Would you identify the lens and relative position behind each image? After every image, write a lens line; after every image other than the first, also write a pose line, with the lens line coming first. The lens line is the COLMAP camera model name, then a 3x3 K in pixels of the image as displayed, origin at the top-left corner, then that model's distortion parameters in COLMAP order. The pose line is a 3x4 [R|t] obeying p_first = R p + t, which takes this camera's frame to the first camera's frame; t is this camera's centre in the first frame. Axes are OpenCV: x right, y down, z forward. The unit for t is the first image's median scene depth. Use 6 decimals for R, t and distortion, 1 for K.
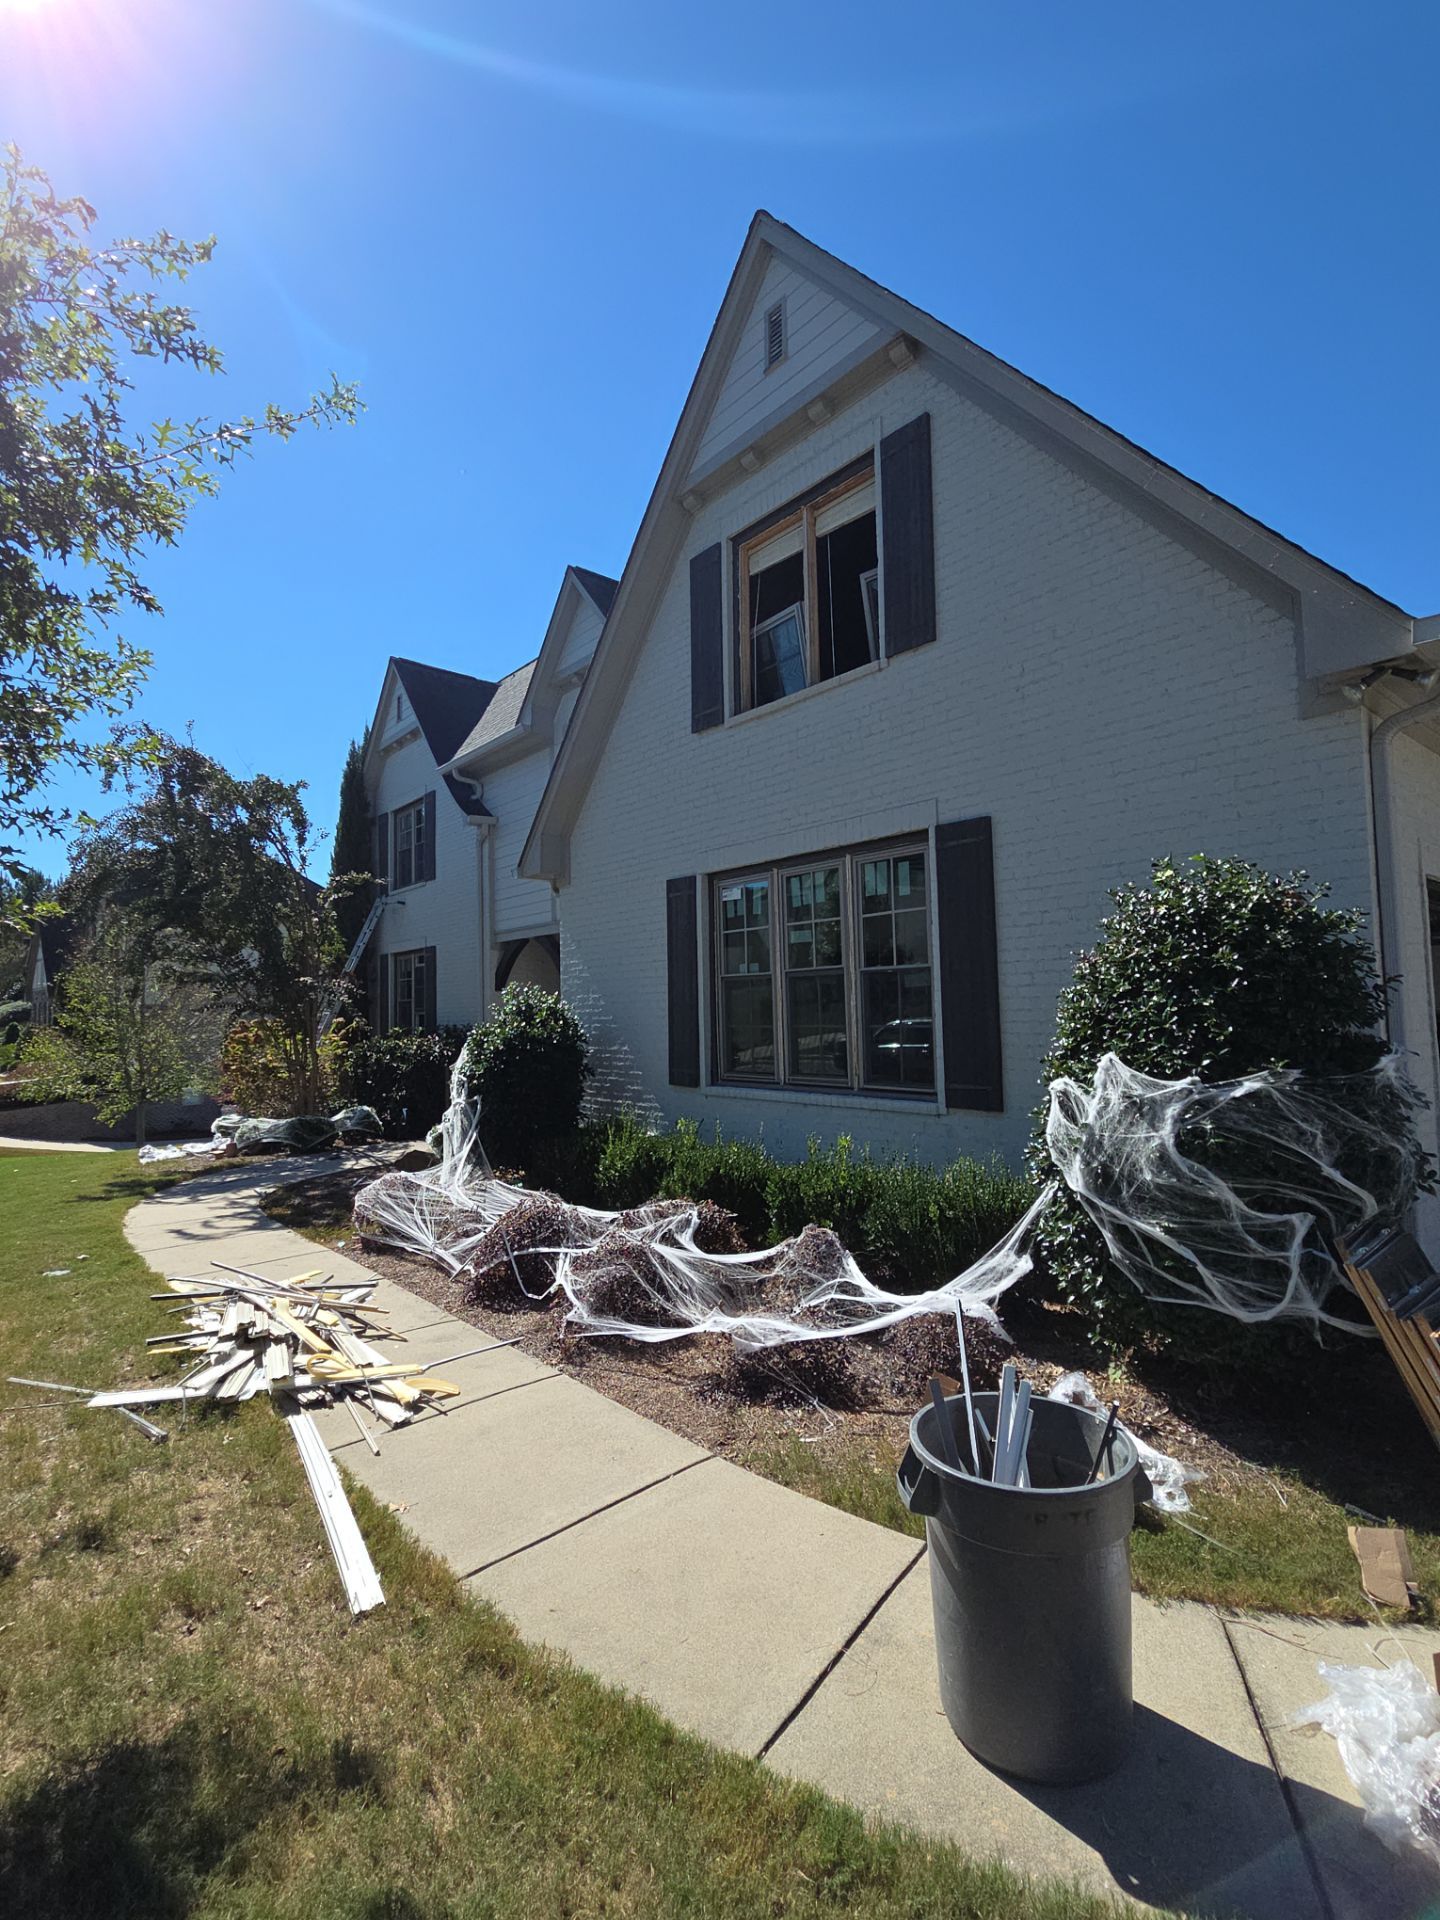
lens RADIAL K [[921.7, 0, 716.8], [0, 921.7, 971.5], [0, 0, 1]] dist [0.011745, -0.004408]
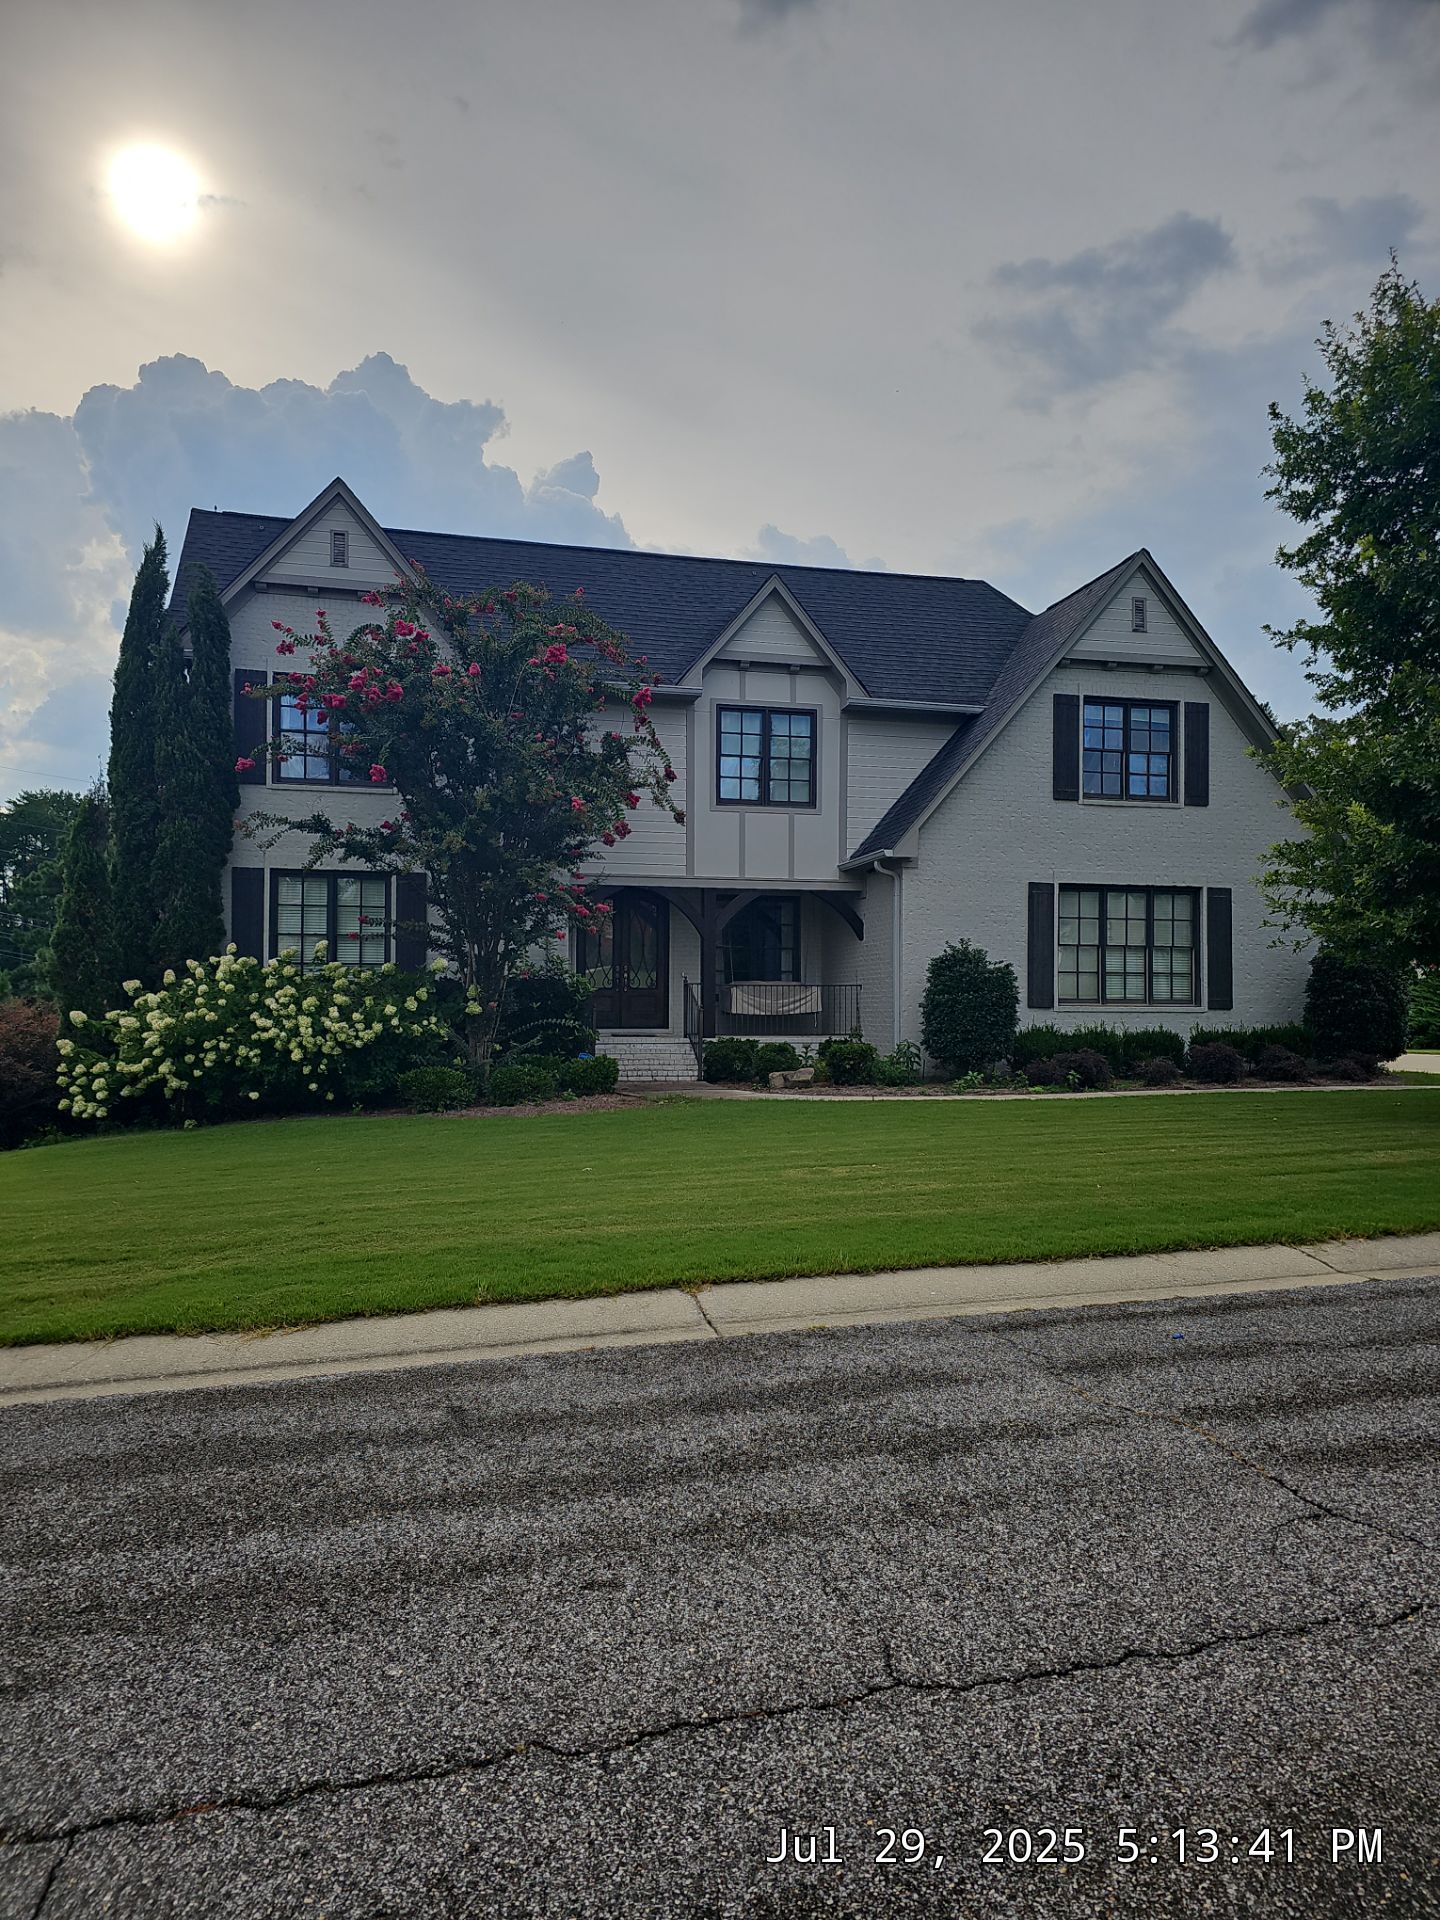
lens RADIAL K [[1277.7, 0, 708.8], [0, 1277.7, 970.7], [0, 0, 1]] dist [0.047166, -0.031732]
pose [[0.454739, 0.037740, 0.889825, -2.506503], [-0.054408, 0.998413, -0.014541, 0.129392], [-0.888961, -0.041801, 0.456070, 0.499239]]
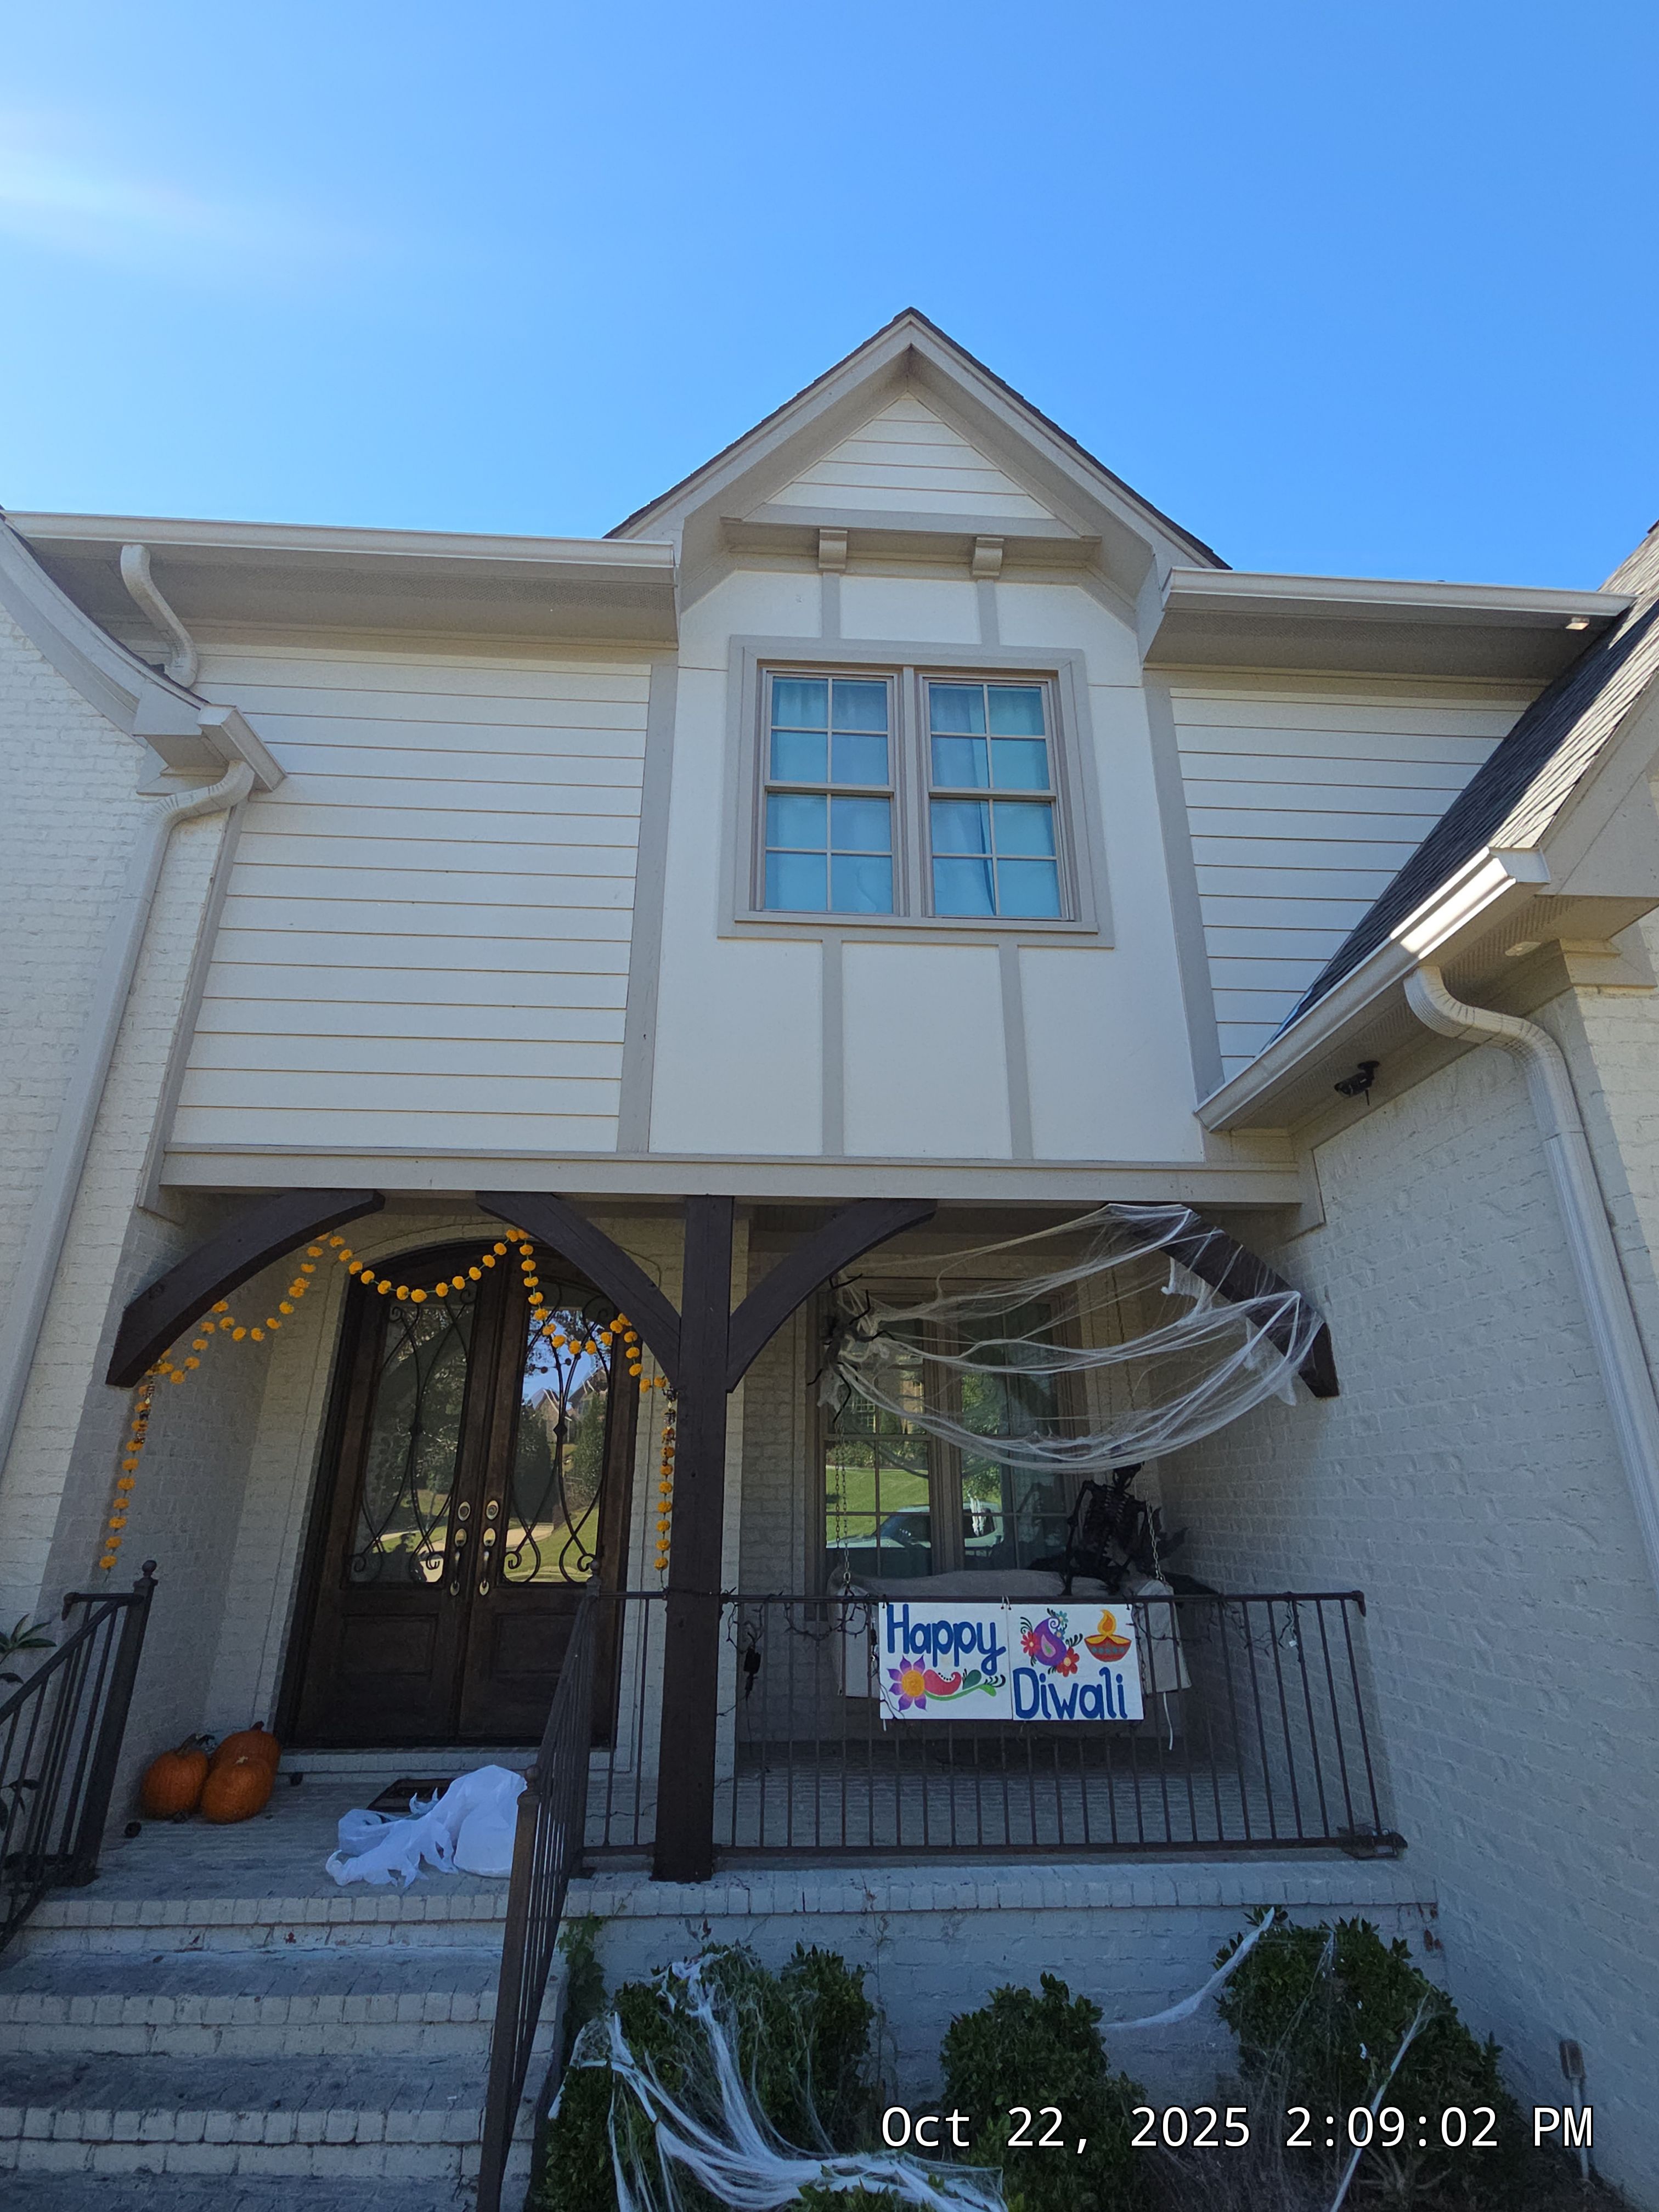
lens RADIAL K [[1061.9, 0, 818.6], [0, 1061.9, 1098.5], [0, 0, 1]] dist [0.011745, -0.004408]
pose [[0.597498, 0.301295, 0.743114, -0.665129], [-0.049666, 0.938851, -0.340723, 0.069484], [-0.800331, 0.166674, 0.575925, 1.278067]]
